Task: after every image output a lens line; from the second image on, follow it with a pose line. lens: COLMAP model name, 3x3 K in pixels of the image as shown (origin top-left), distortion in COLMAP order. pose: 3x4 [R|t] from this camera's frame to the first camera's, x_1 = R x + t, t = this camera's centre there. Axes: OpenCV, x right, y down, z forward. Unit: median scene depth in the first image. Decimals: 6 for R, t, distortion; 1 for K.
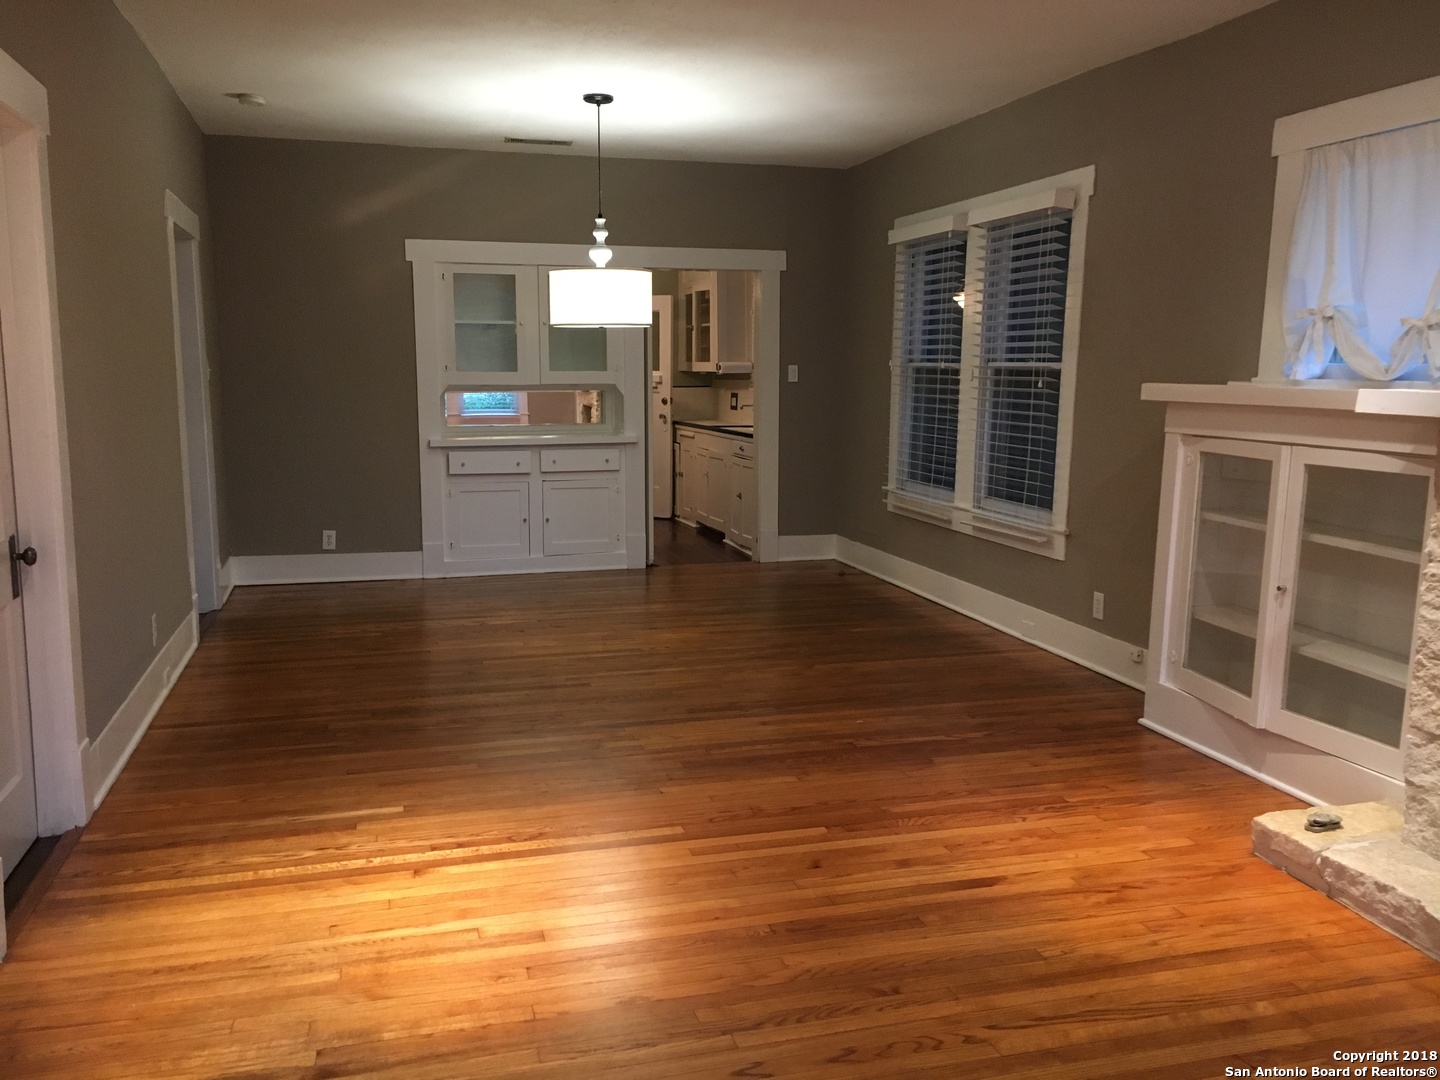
lens RADIAL K [[1223.1, 0, 718.6], [0, 1223.1, 535.9], [0, 0, 1]] dist [0.069975, -0.073313]
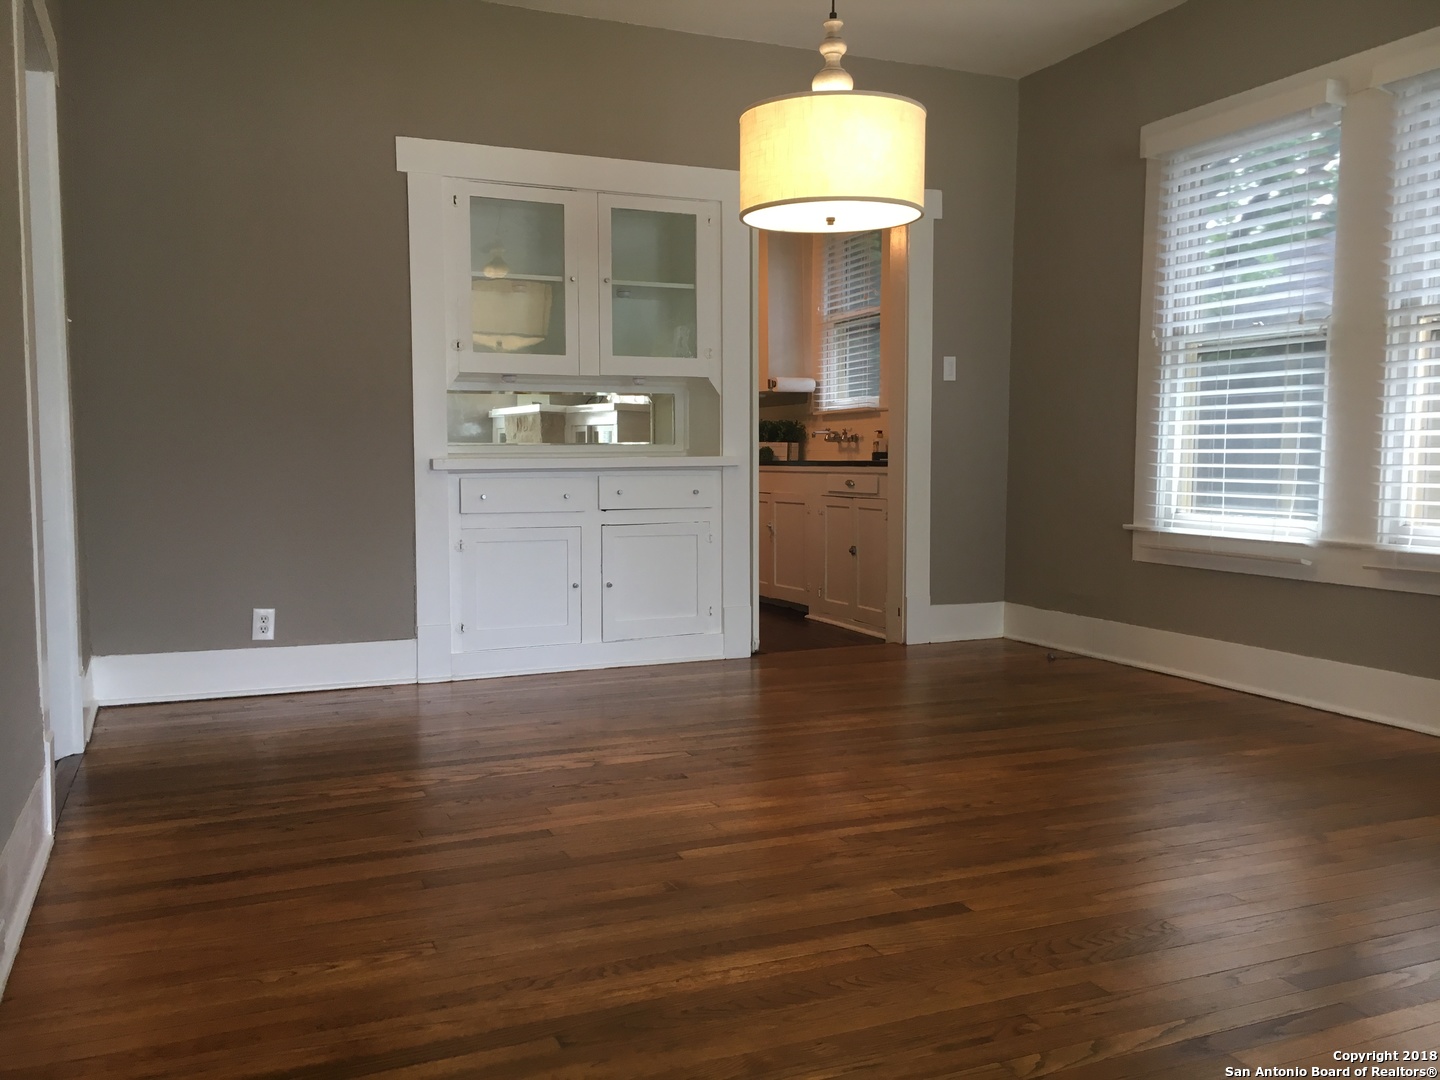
lens RADIAL K [[1223.1, 0, 718.8], [0, 1223.1, 533.1], [0, 0, 1]] dist [0.069975, -0.073313]
pose [[0.990925, -0.013285, 0.133755, -0.176301], [0.023440, 0.996936, -0.074632, 0.009268], [-0.132353, 0.077090, 0.988200, 0.371482]]
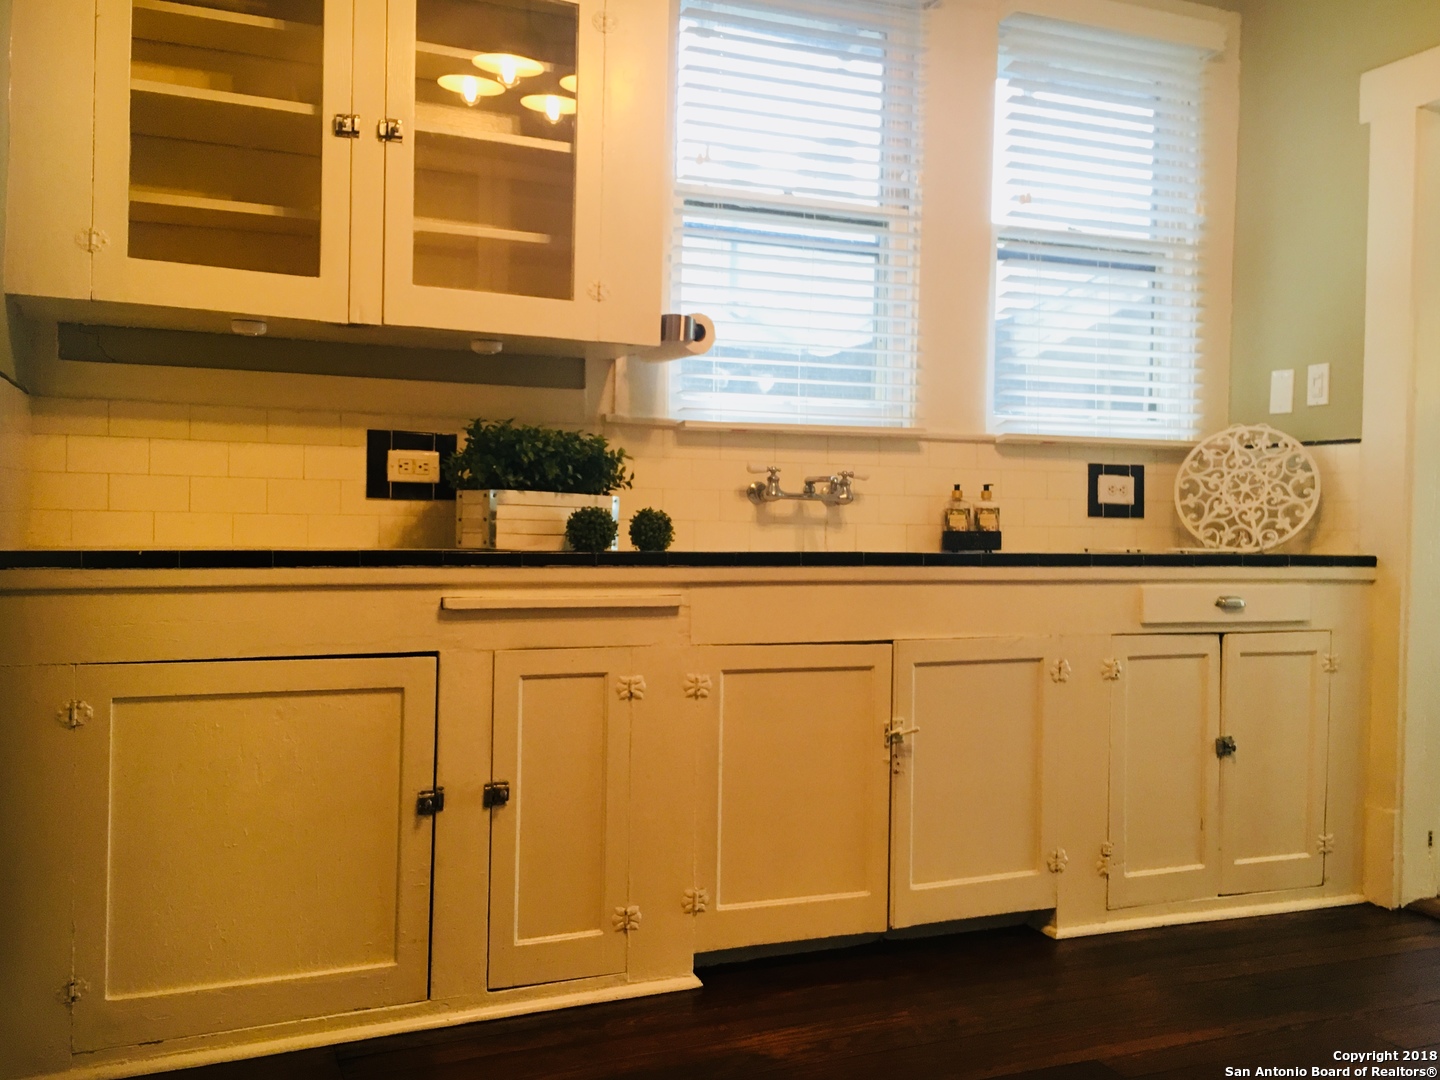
lens RADIAL K [[1317.5, 0, 722.2], [0, 1317.5, 545.6], [0, 0, 1]] dist [0.018511, 0.000000]
pose [[-0.107999, -0.020352, 0.993943, -0.370604], [0.118559, 0.992392, 0.033203, -0.133460], [-0.987056, 0.121427, -0.104764, 1.365539]]
